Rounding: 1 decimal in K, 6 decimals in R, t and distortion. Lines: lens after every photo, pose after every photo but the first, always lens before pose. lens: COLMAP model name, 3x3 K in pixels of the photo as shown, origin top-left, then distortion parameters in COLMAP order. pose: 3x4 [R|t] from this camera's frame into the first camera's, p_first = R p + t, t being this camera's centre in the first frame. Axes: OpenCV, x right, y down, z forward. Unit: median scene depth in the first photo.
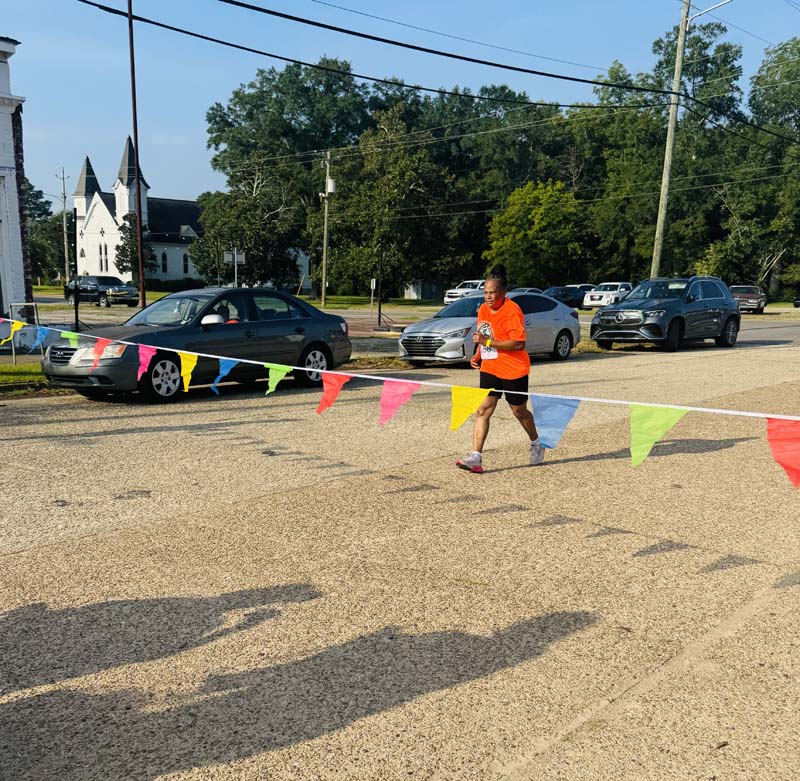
lens RADIAL K [[875.5, 0, 336.1], [0, 875.5, 497.9], [0, 0, 1]] dist [0.022040, 0.000000]
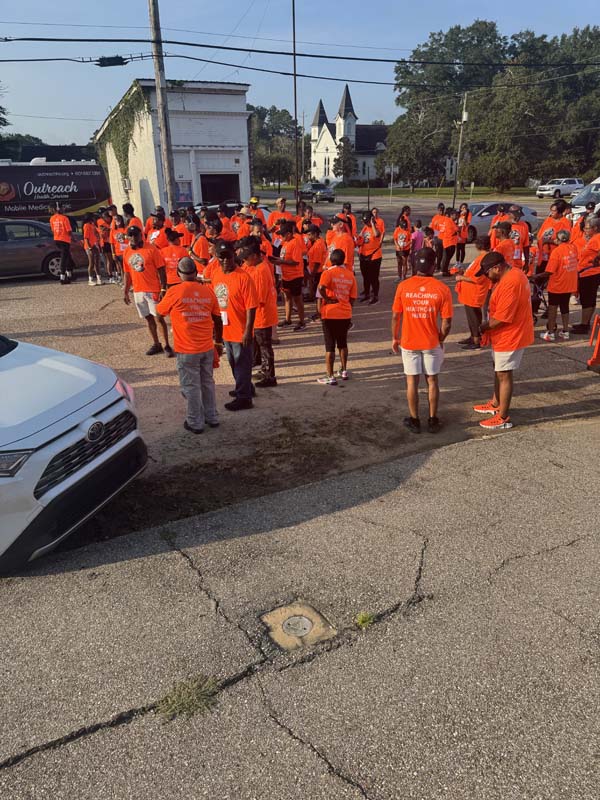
lens RADIAL K [[579.4, 0, 297.4], [0, 579.4, 399.8], [0, 0, 1]] dist [0.034569, -0.036042]
pose [[0.950478, 0.088727, -0.297857, 0.047325], [-0.050644, 0.989790, 0.133235, 0.008339], [0.306638, -0.111552, 0.945267, -0.076634]]
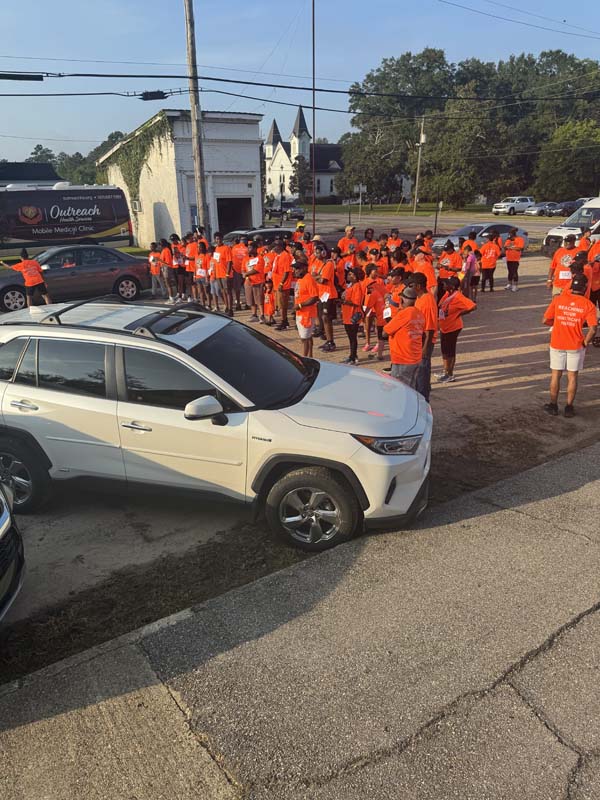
lens RADIAL K [[579.4, 0, 288.7], [0, 579.4, 395.2], [0, 0, 1]] dist [0.034569, -0.036042]
pose [[0.972582, 0.055549, -0.225826, 0.016250], [-0.033359, 0.994335, 0.100918, 0.009224], [0.230153, -0.090618, 0.968926, -0.101629]]
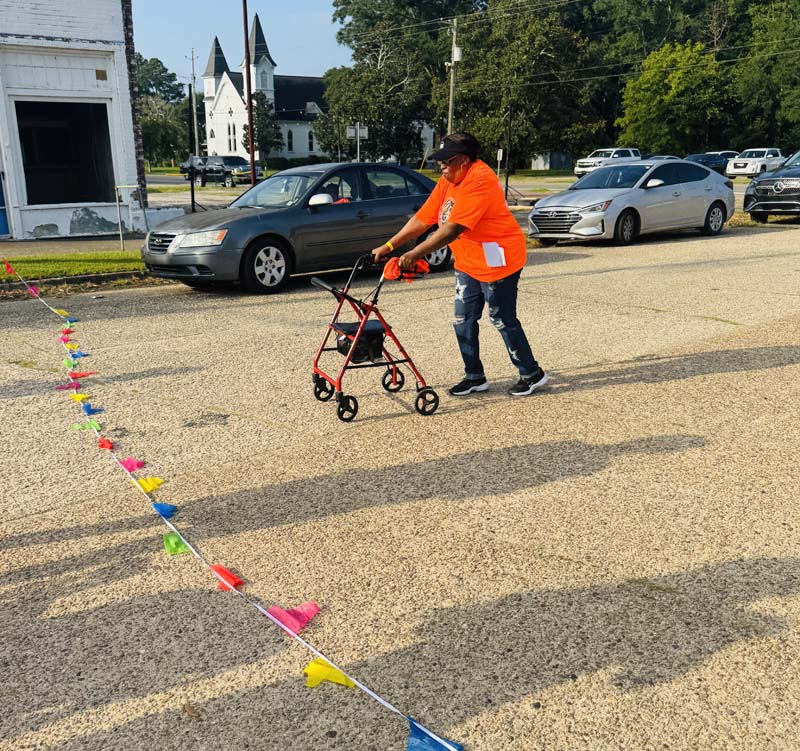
lens RADIAL K [[853.3, 0, 355.5], [0, 853.3, 435.4], [0, 0, 1]] dist [-0.007526, 0.000000]
pose [[0.992727, 0.012019, -0.119788, 0.000185], [-0.003118, 0.997237, 0.074224, -0.003815], [0.120349, -0.073310, 0.990021, 0.017492]]
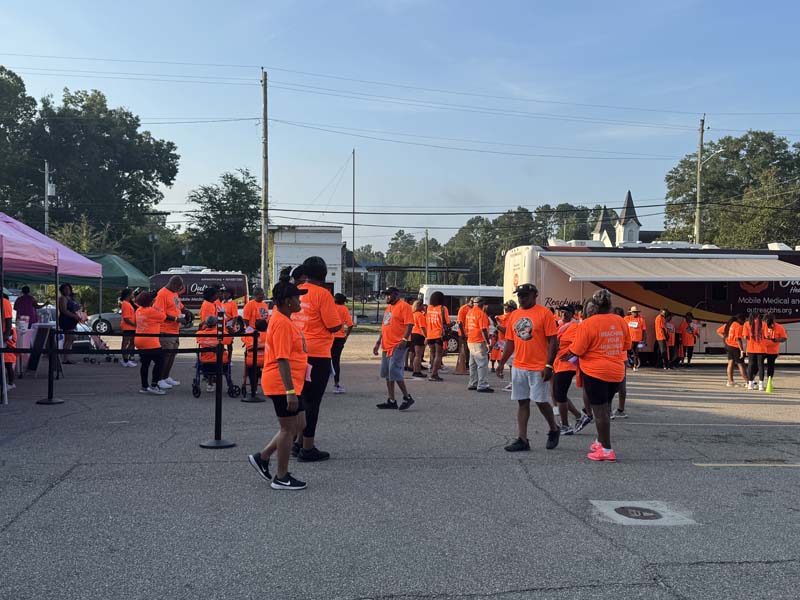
lens RADIAL K [[801.5, 0, 399.2], [0, 801.5, 286.2], [0, 0, 1]] dist [0.114414, 0.000000]
pose [[0.798710, 0.003262, -0.601707, 0.308192], [-0.147708, 0.970451, -0.190808, 0.041695], [0.583305, 0.241277, 0.775591, -0.212946]]
